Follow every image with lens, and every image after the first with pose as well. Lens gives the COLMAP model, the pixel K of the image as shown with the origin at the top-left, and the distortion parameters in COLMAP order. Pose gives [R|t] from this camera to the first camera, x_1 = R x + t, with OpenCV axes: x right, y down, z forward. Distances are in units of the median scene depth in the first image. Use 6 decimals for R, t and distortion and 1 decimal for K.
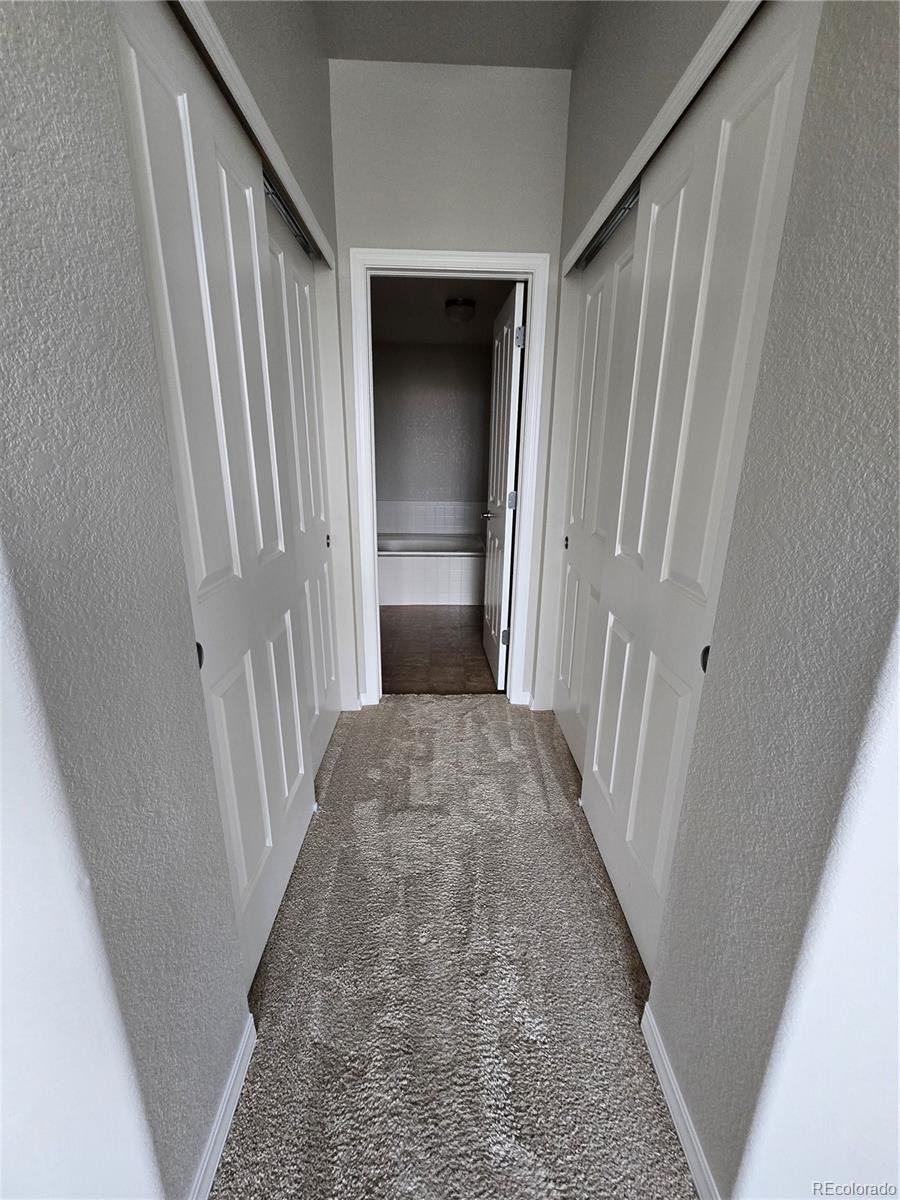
lens RADIAL K [[489.9, 0, 455.2], [0, 489.9, 603.1], [0, 0, 1]] dist [-0.002839, 0.001061]
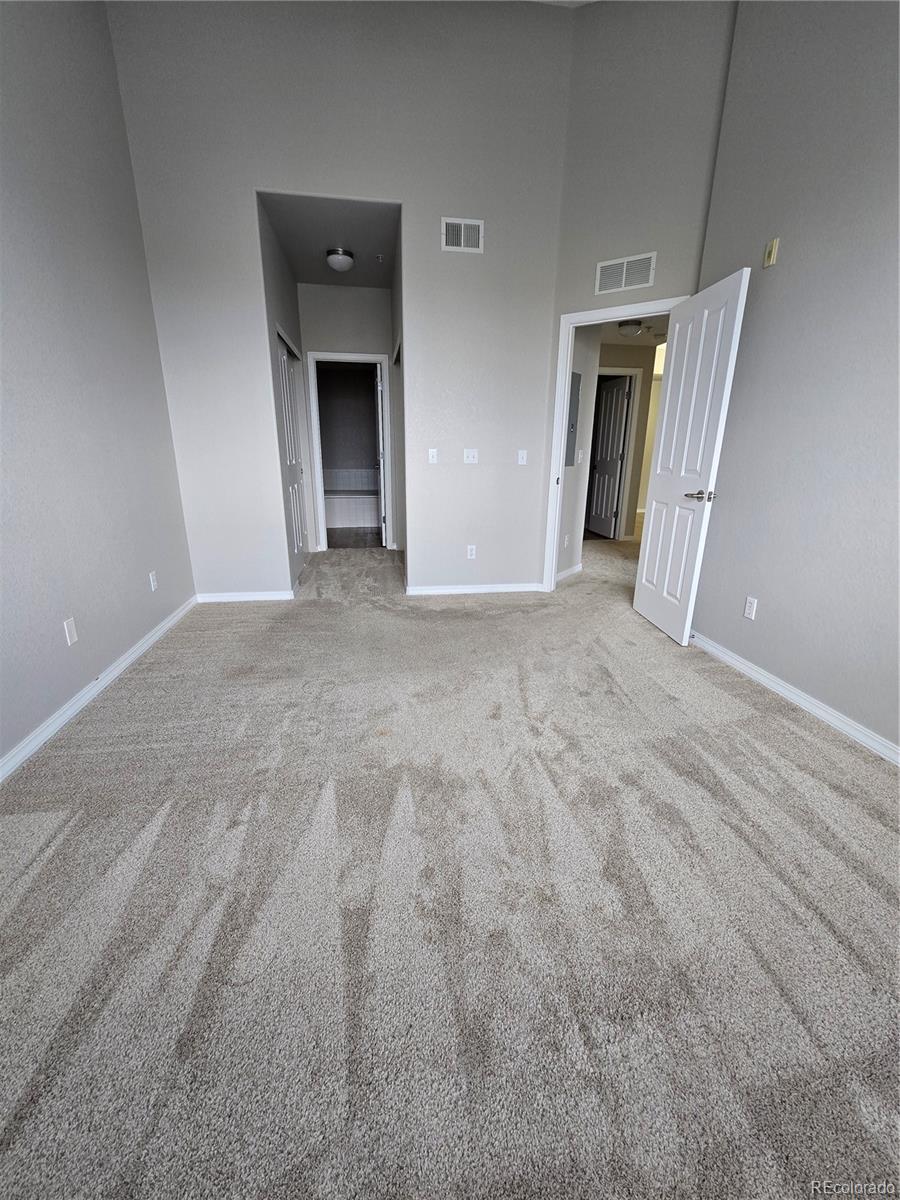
lens RADIAL K [[488.8, 0, 457.0], [0, 488.8, 602.6], [0, 0, 1]] dist [-0.003806, 0.000933]
pose [[0.990806, -0.043372, 0.128146, 0.152536], [0.041215, 0.998961, 0.019432, 0.489111], [-0.128856, -0.013972, 0.991565, -1.432428]]
